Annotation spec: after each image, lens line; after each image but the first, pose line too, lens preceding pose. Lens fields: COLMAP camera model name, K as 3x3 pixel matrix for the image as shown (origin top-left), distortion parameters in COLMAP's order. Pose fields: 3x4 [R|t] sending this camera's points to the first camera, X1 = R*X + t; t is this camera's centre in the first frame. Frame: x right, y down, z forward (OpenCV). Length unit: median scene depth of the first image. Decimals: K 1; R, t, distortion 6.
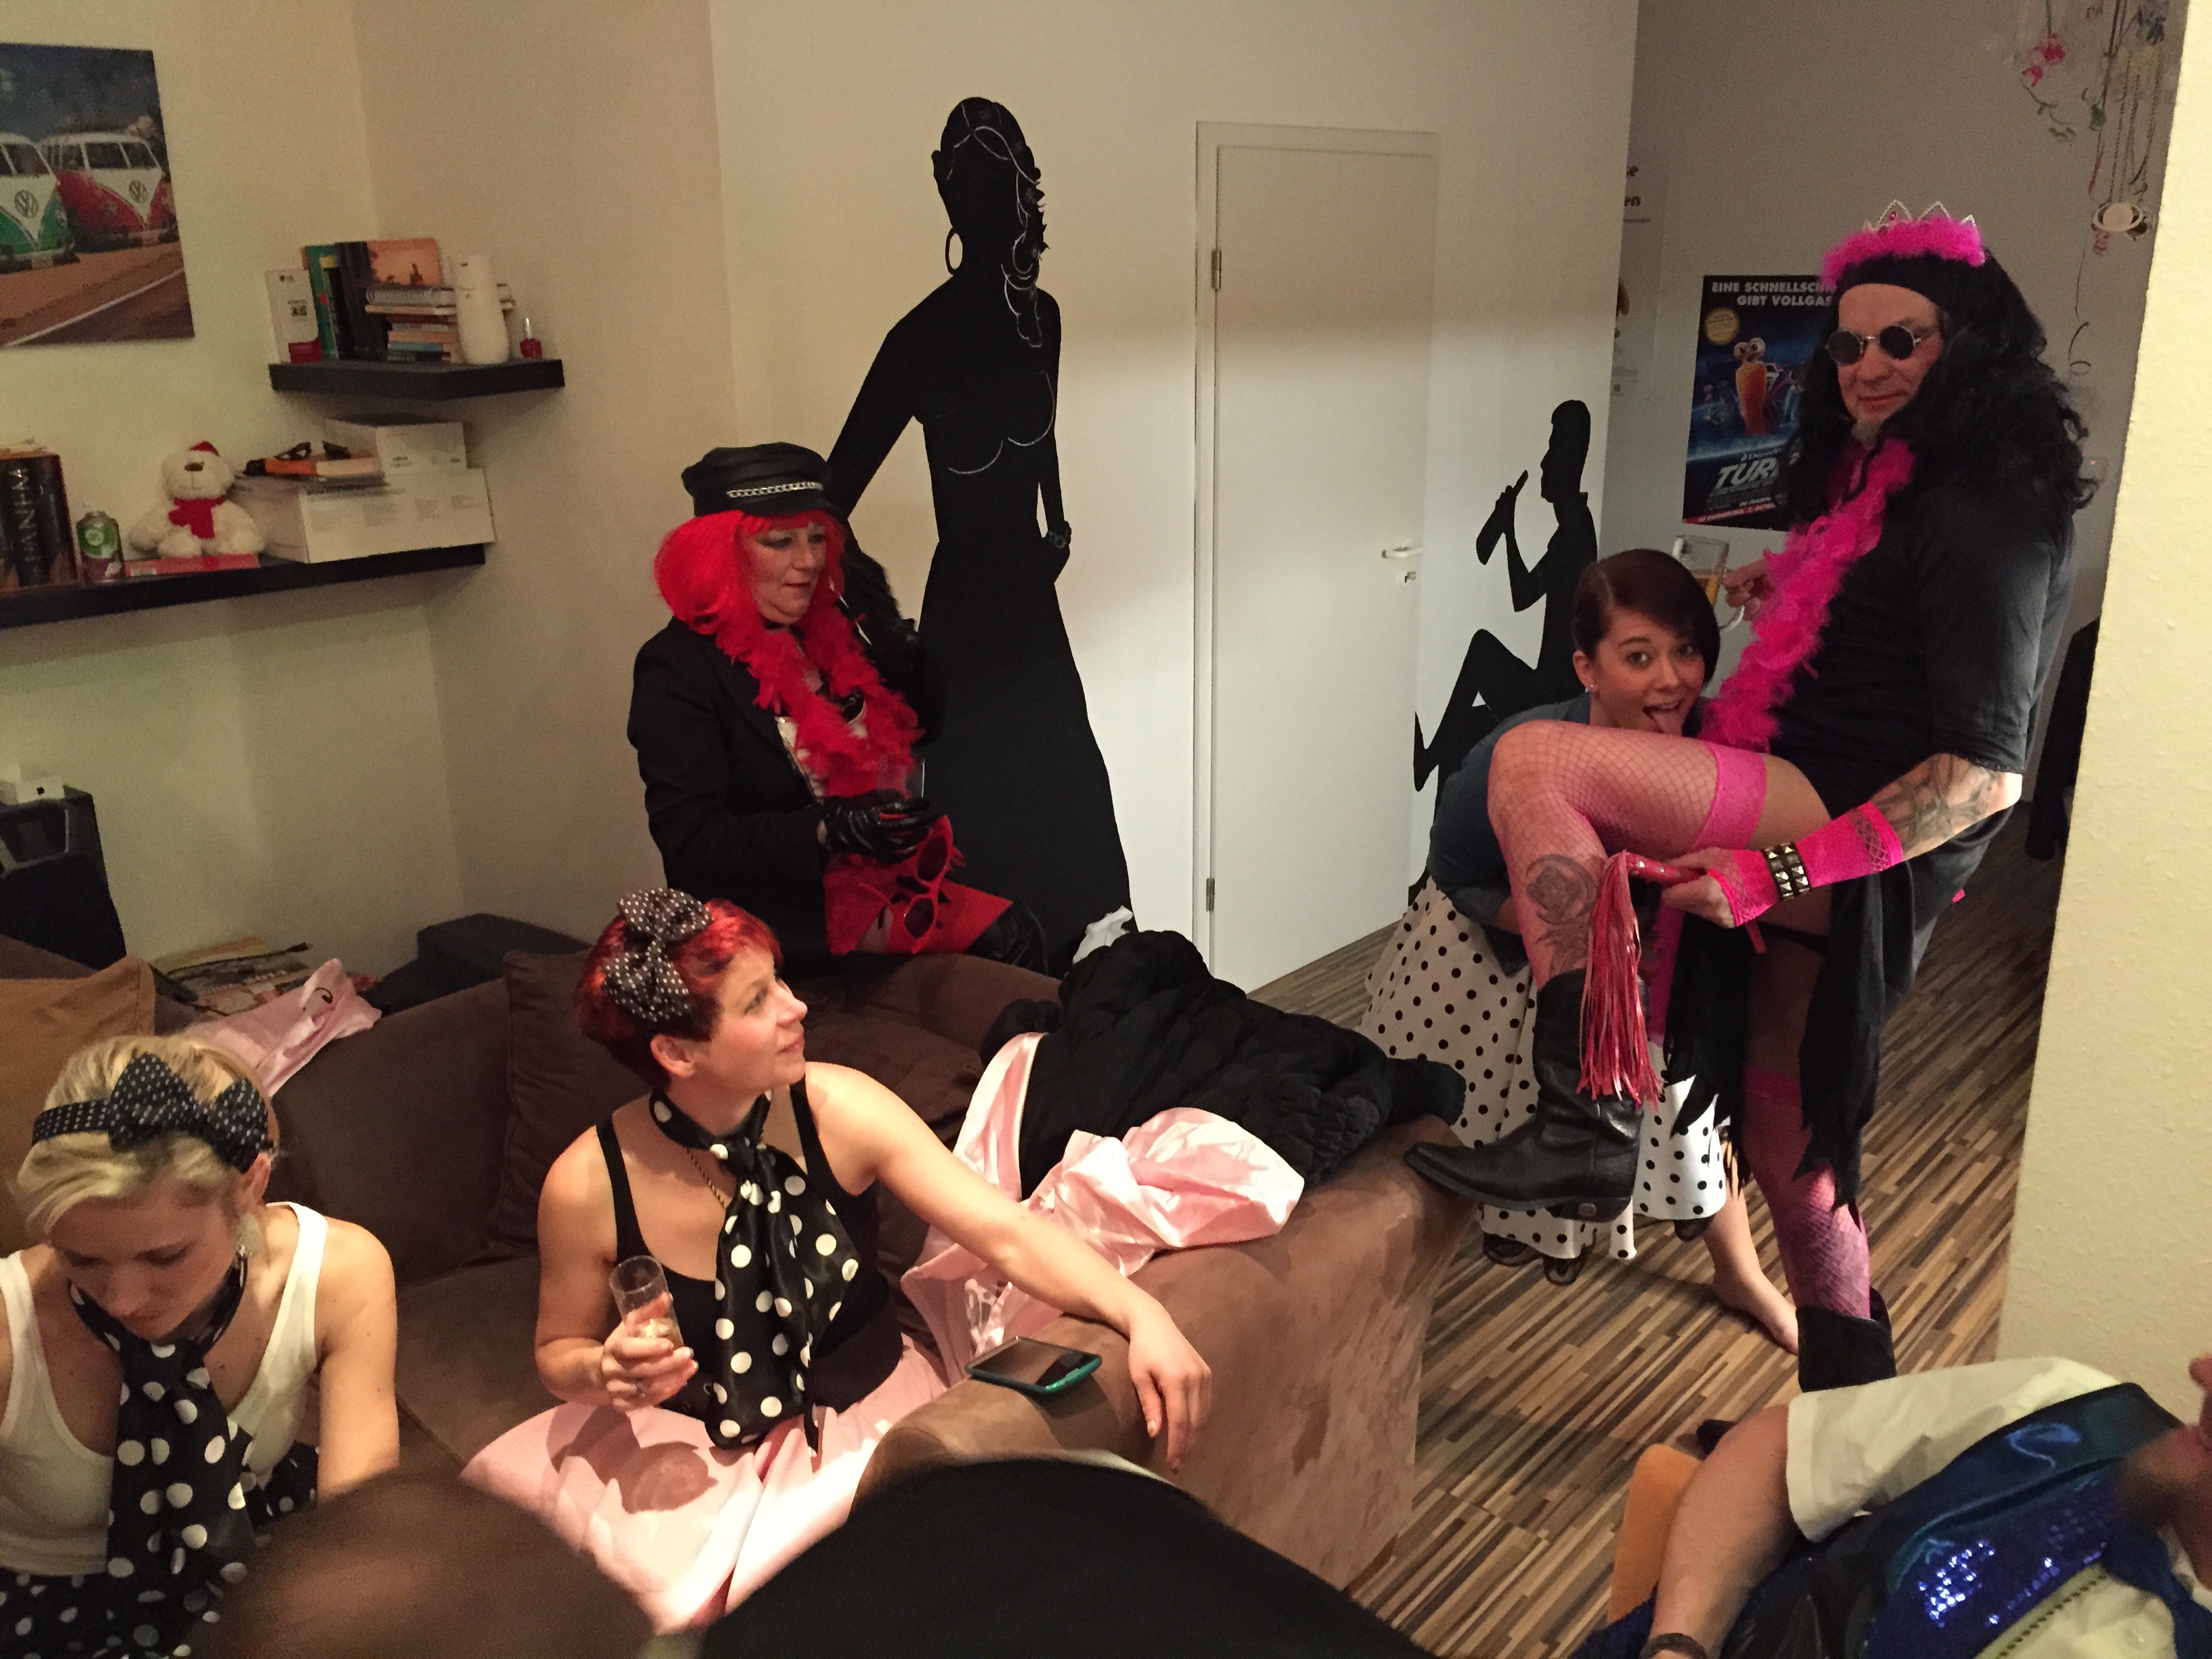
lens RADIAL K [[2028.3, 0, 1106.0], [0, 2028.3, 829.5], [0, 0, 1]] dist [0.139268, -0.141214]
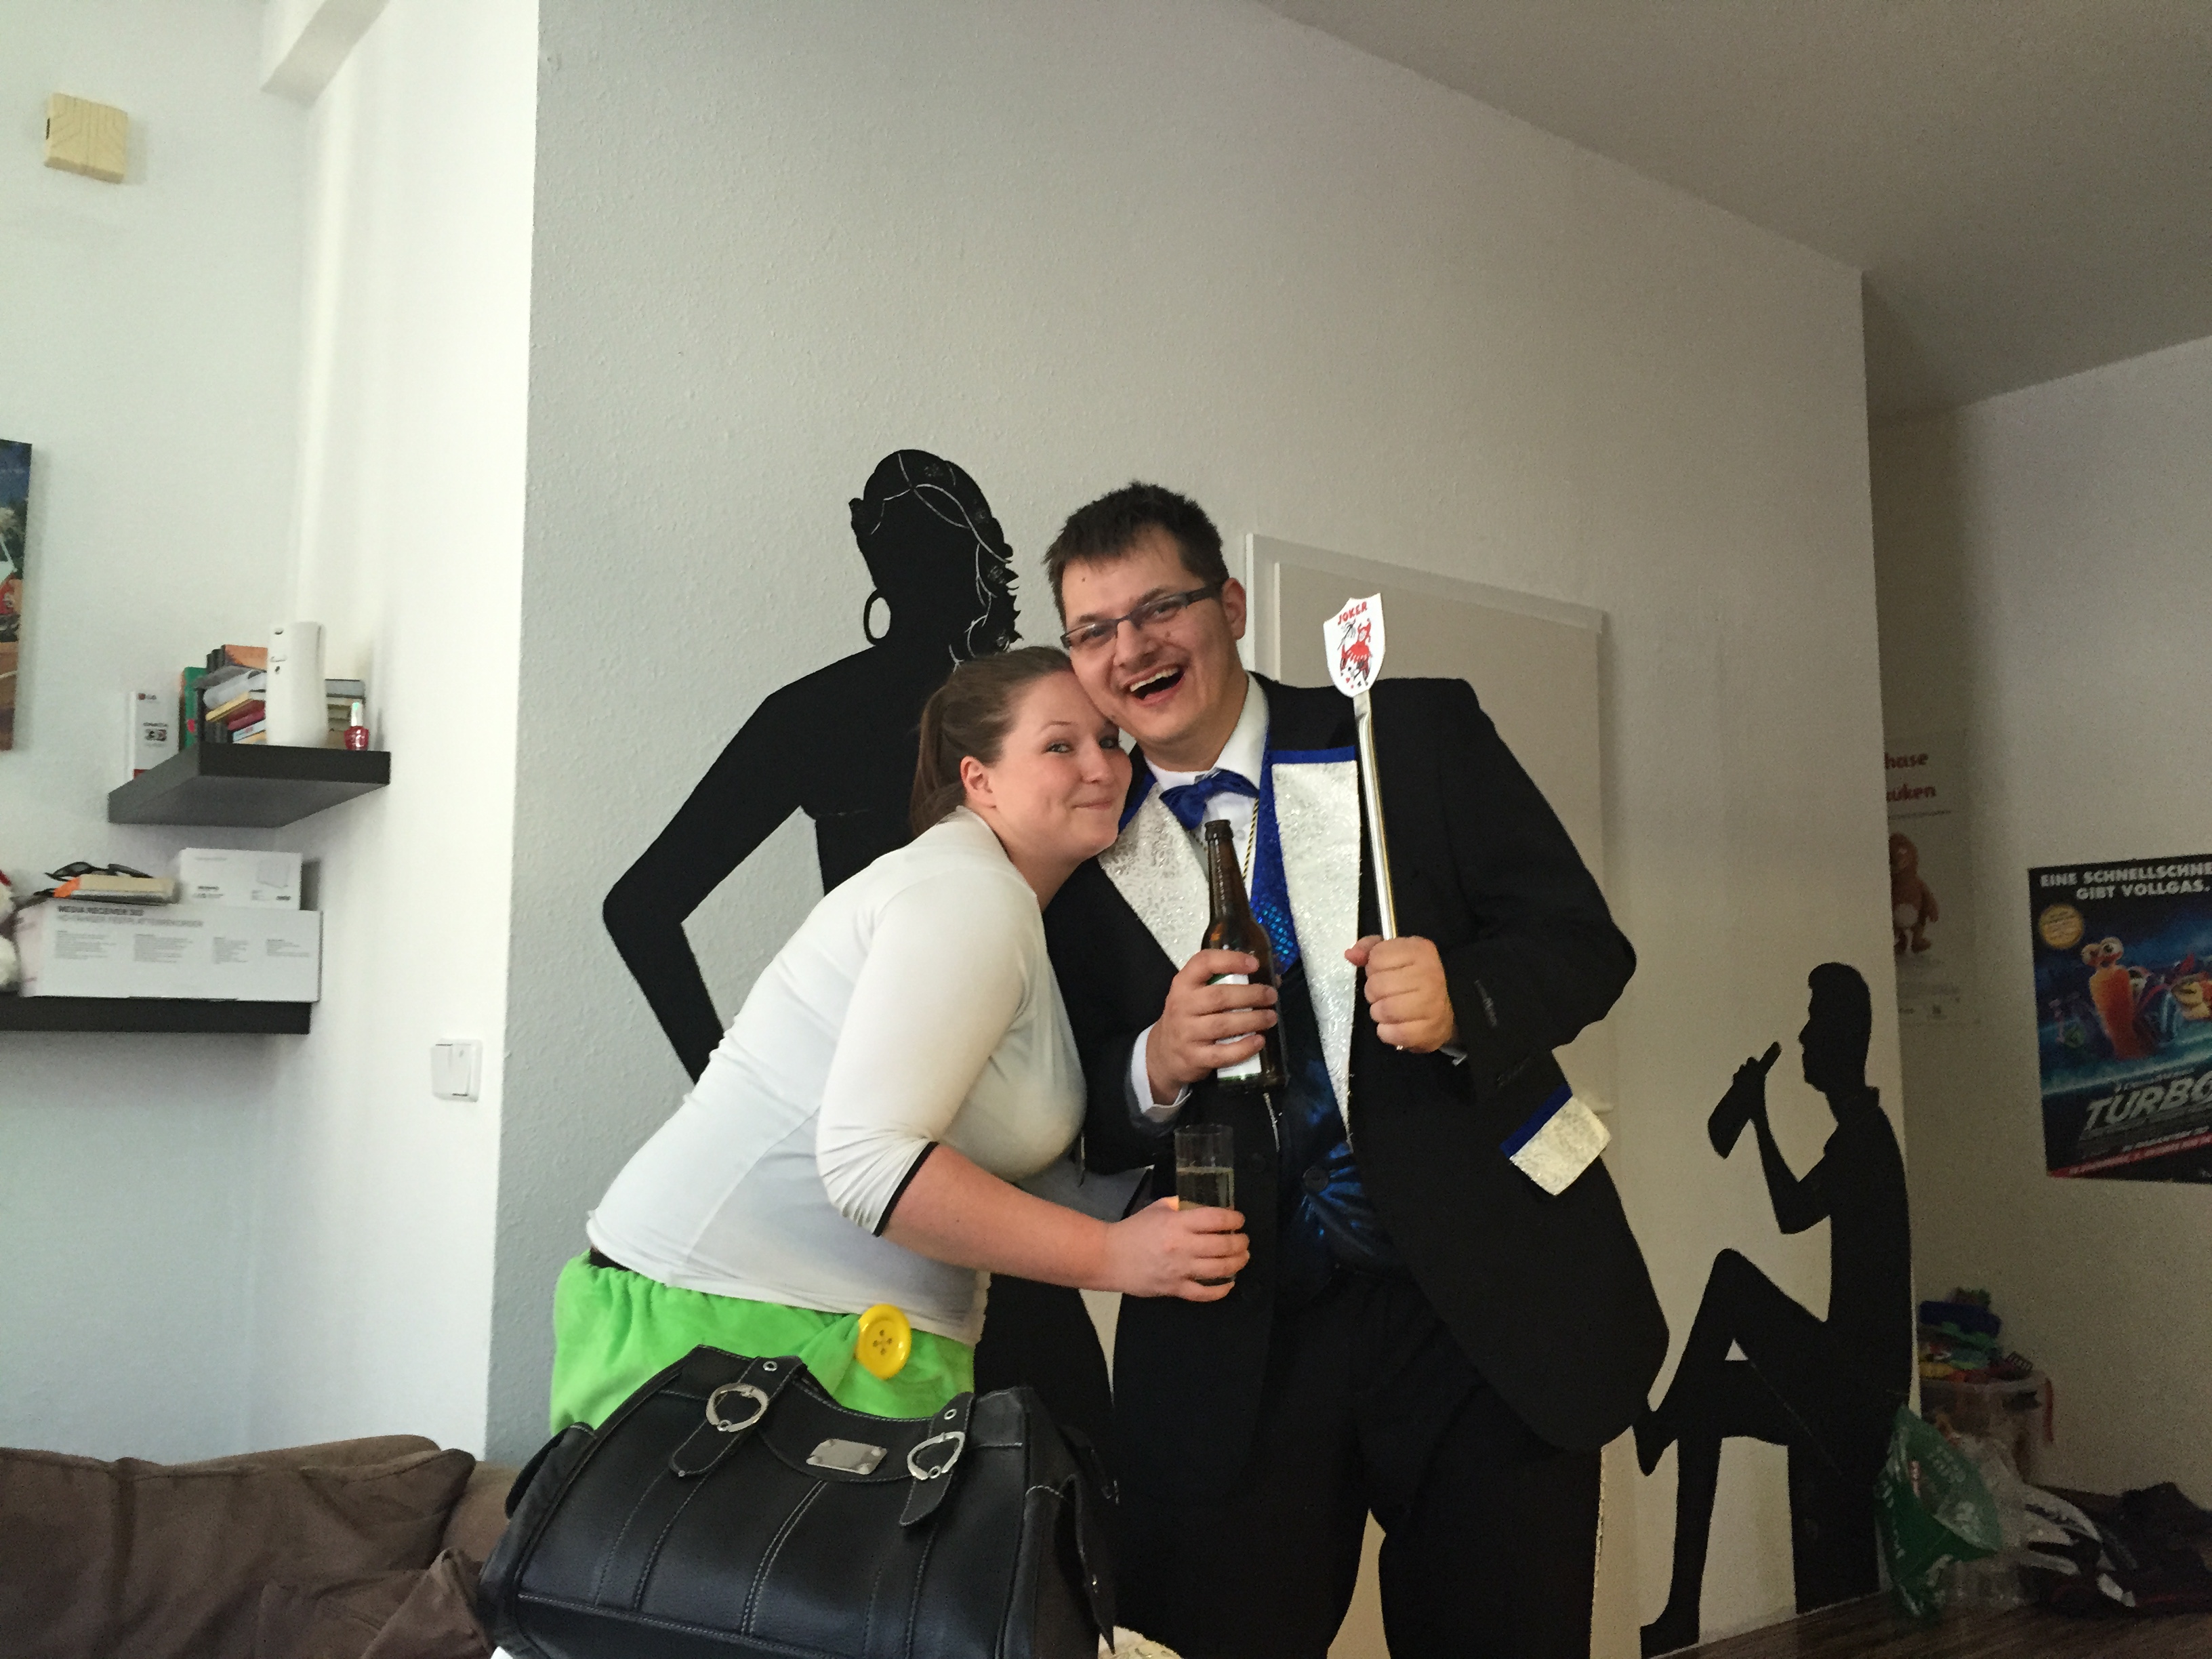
lens RADIAL K [[1962.5, 0, 1111.6], [0, 1962.5, 830.9], [0, 0, 1]] dist [0.051824, -0.011693]
pose [[0.976879, -0.020082, -0.212850, 0.116953], [-0.068162, 0.914370, -0.399102, 0.059413], [0.202638, 0.404382, 0.891859, 0.255762]]
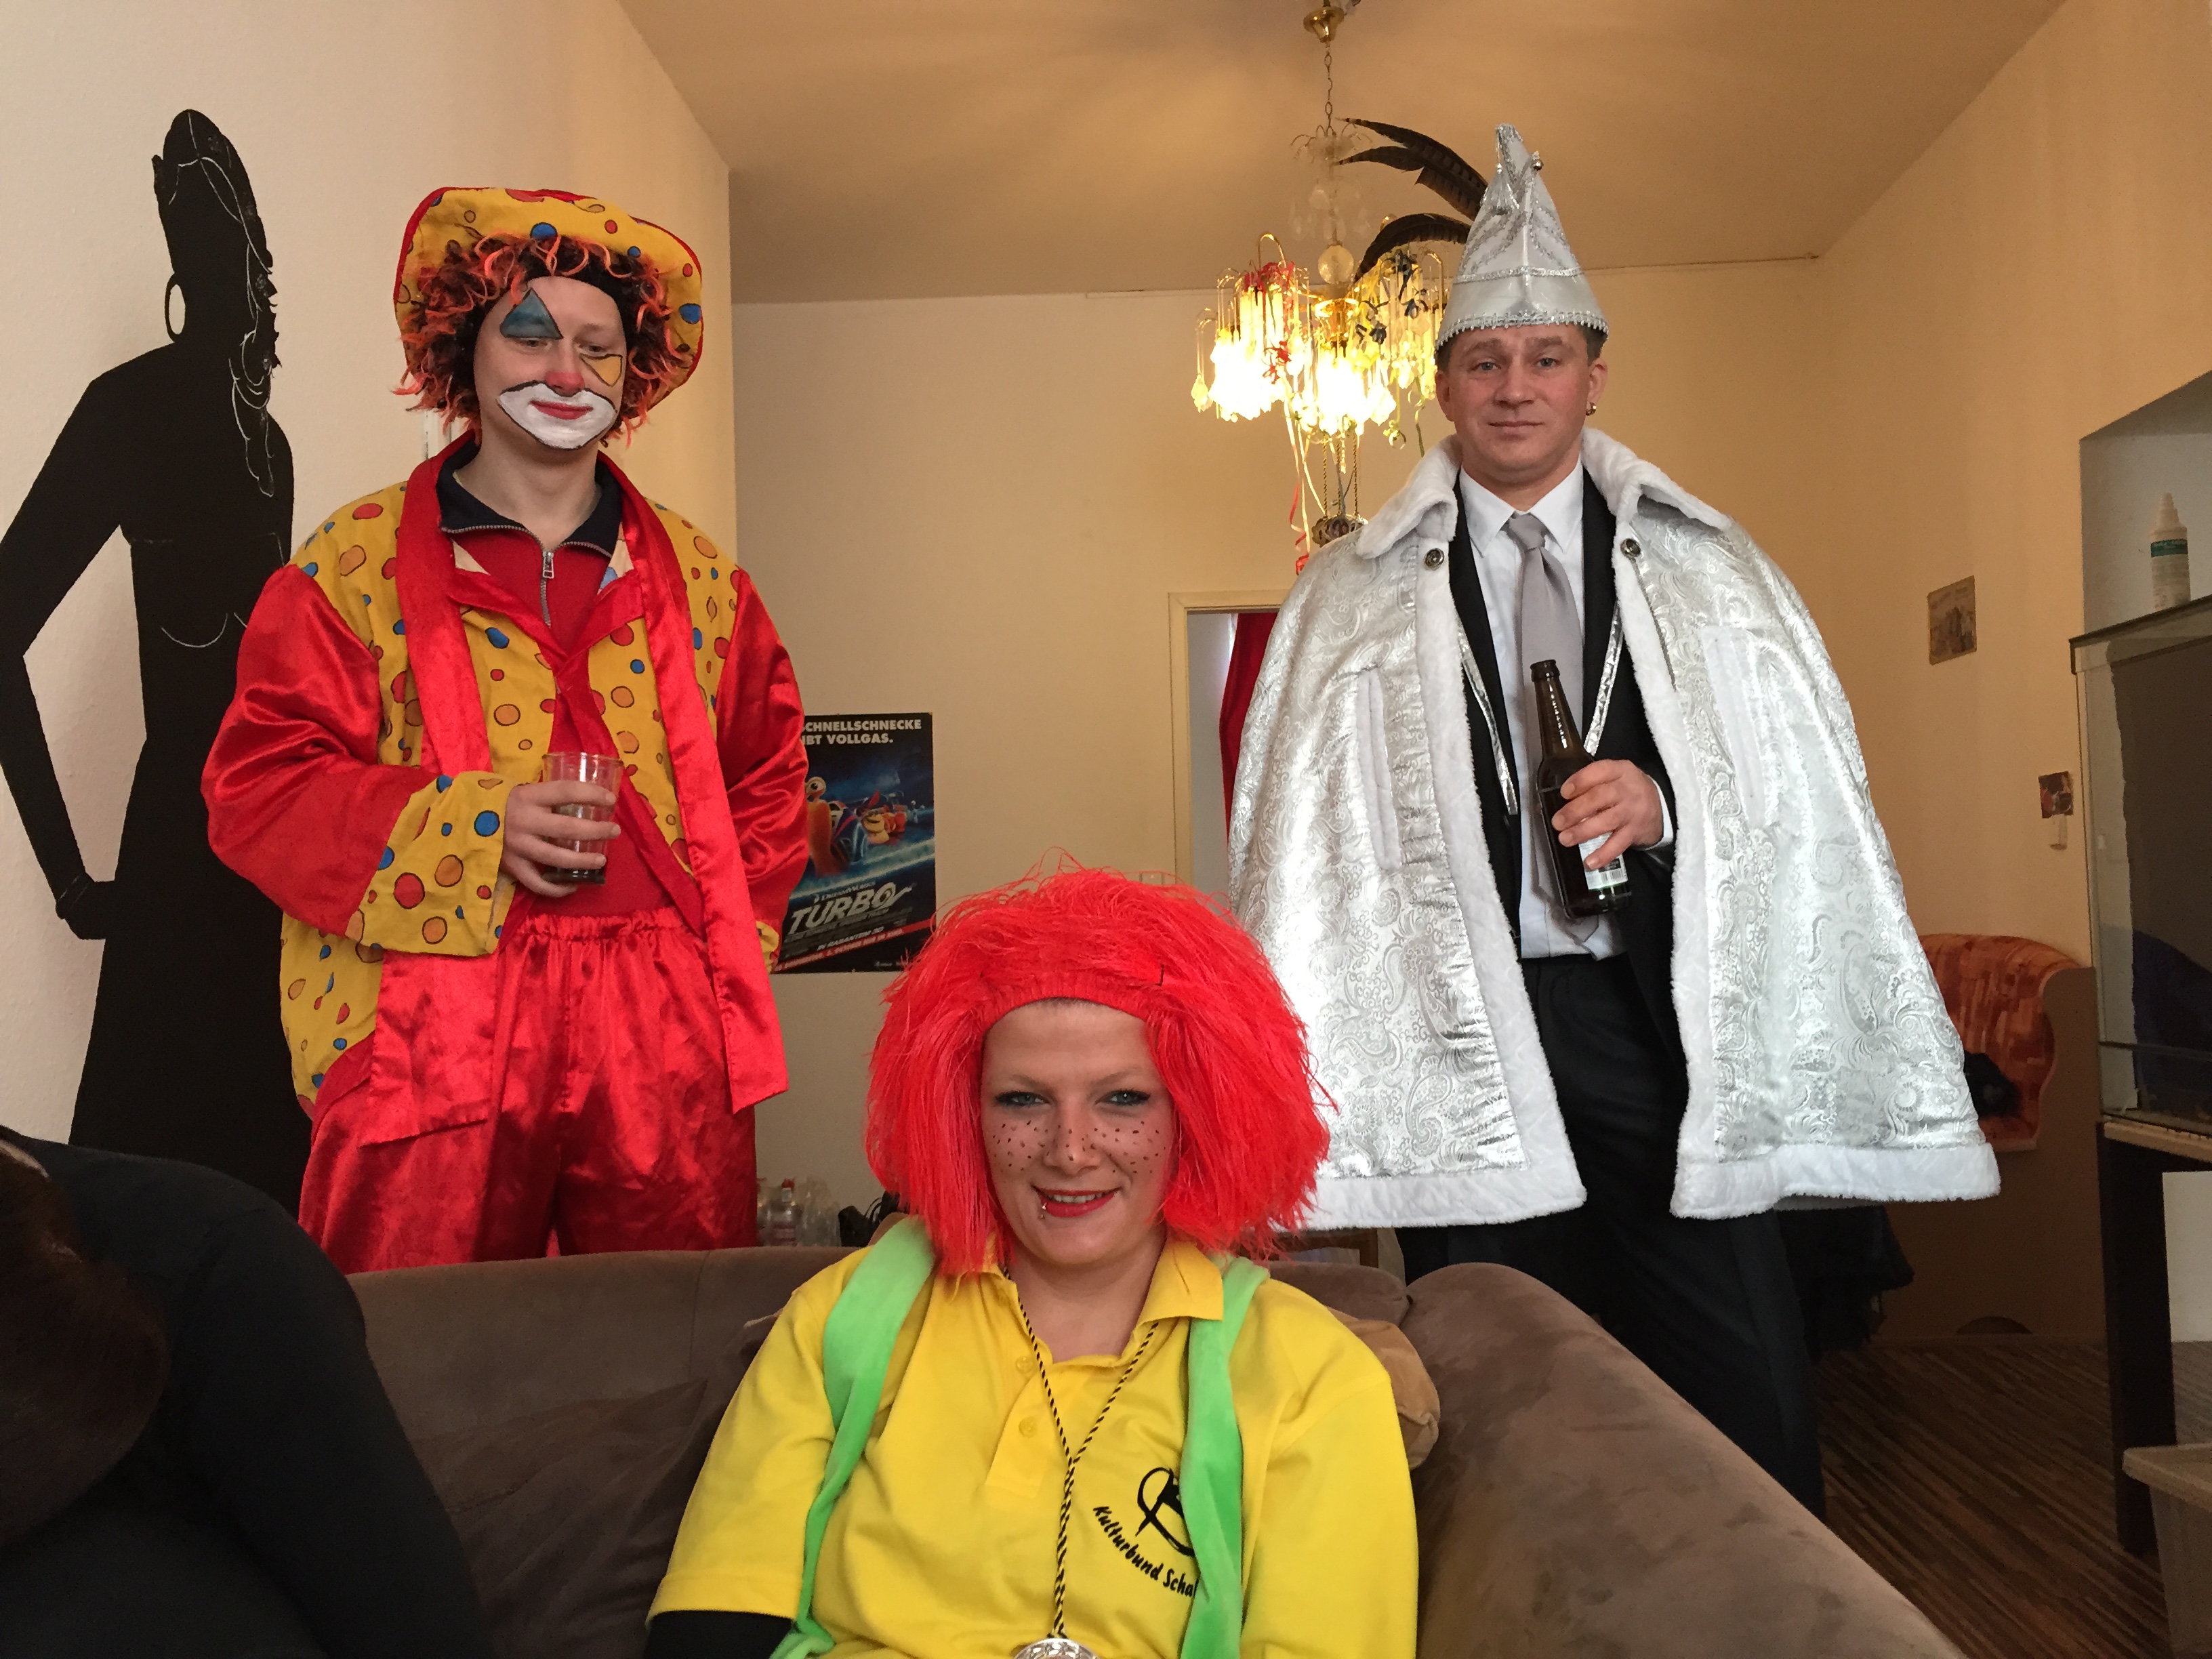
lens RADIAL K [[1962.5, 0, 1111.6], [0, 1962.5, 830.9], [0, 0, 1]] dist [0.051824, -0.011693]
pose [[0.790209, 0.017305, 0.612593, -0.151689], [0.194726, 0.940708, -0.277759, 0.074298], [-0.581078, 0.338775, 0.739987, 0.278843]]
